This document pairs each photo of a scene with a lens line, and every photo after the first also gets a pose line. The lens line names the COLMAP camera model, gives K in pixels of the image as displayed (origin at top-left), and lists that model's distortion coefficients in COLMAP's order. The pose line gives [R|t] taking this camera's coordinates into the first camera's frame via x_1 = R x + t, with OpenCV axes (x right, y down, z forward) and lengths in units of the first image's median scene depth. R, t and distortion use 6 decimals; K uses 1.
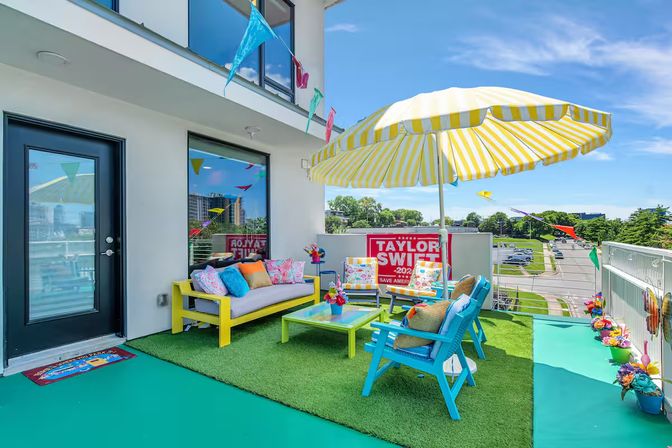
lens RADIAL K [[333.7, 0, 335.9], [0, 333.7, 225.7], [0, 0, 1]] dist [-0.000548, -0.000109]
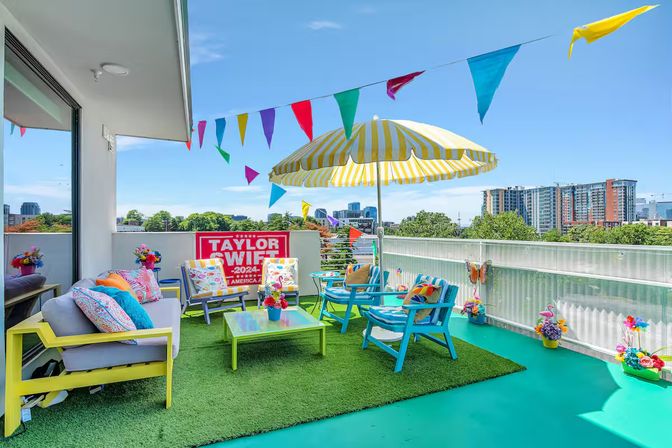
lens RADIAL K [[333.7, 0, 337.9], [0, 333.7, 228.2], [0, 0, 1]] dist [-0.000548, -0.000109]
pose [[0.572565, 0.005498, 0.819841, -0.427096], [-0.014064, 0.999896, 0.003116, 0.007453], [-0.819739, -0.013315, 0.572583, 0.223298]]
